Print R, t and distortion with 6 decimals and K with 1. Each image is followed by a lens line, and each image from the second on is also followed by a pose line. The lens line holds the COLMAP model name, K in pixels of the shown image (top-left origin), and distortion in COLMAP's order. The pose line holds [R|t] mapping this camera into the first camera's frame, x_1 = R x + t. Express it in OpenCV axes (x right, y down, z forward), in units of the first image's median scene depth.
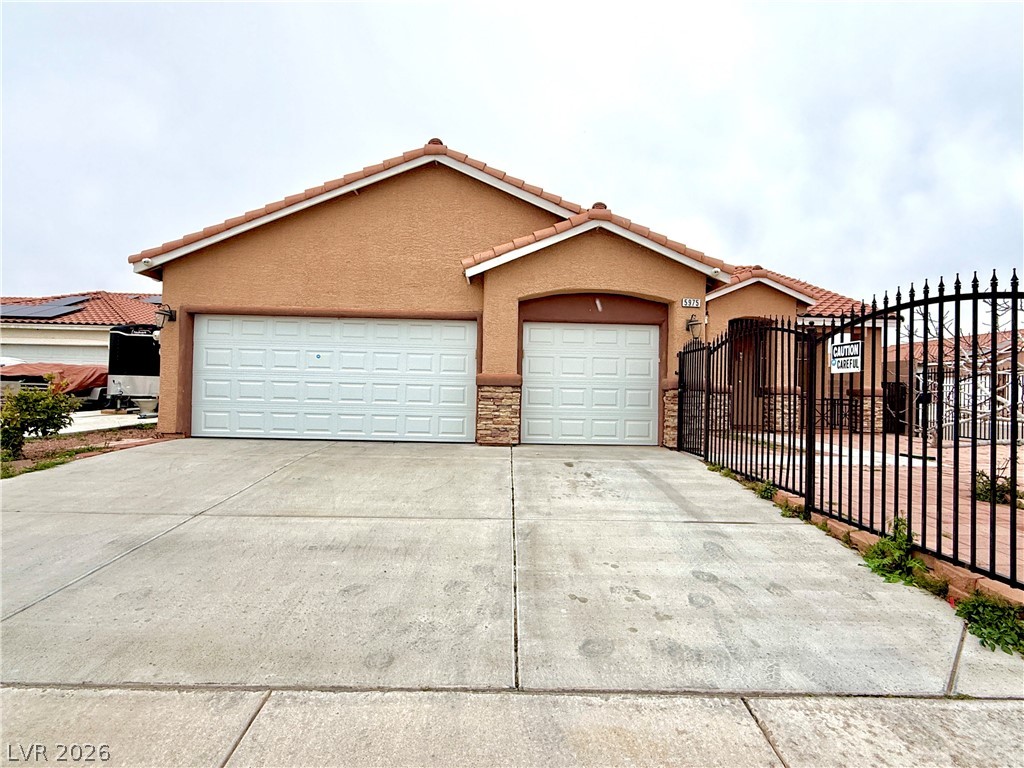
lens RADIAL K [[511.4, 0, 513.5], [0, 511.4, 386.2], [0, 0, 1]] dist [-0.004058, 0.001131]
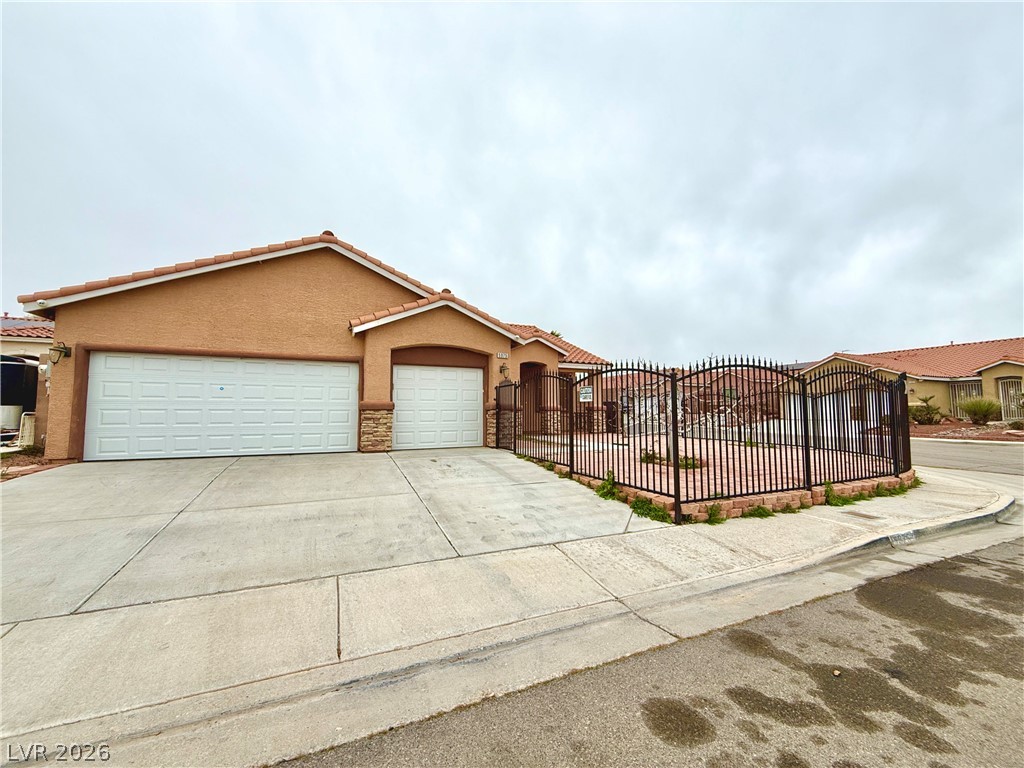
lens RADIAL K [[406.8, 0, 510.9], [0, 406.8, 385.6], [0, 0, 1]] dist [-0.002710, 0.000787]
pose [[0.921985, 0.003152, 0.387213, -0.146824], [0.015383, 0.998879, -0.044760, -0.013430], [-0.386921, 0.047225, 0.920903, -0.219015]]
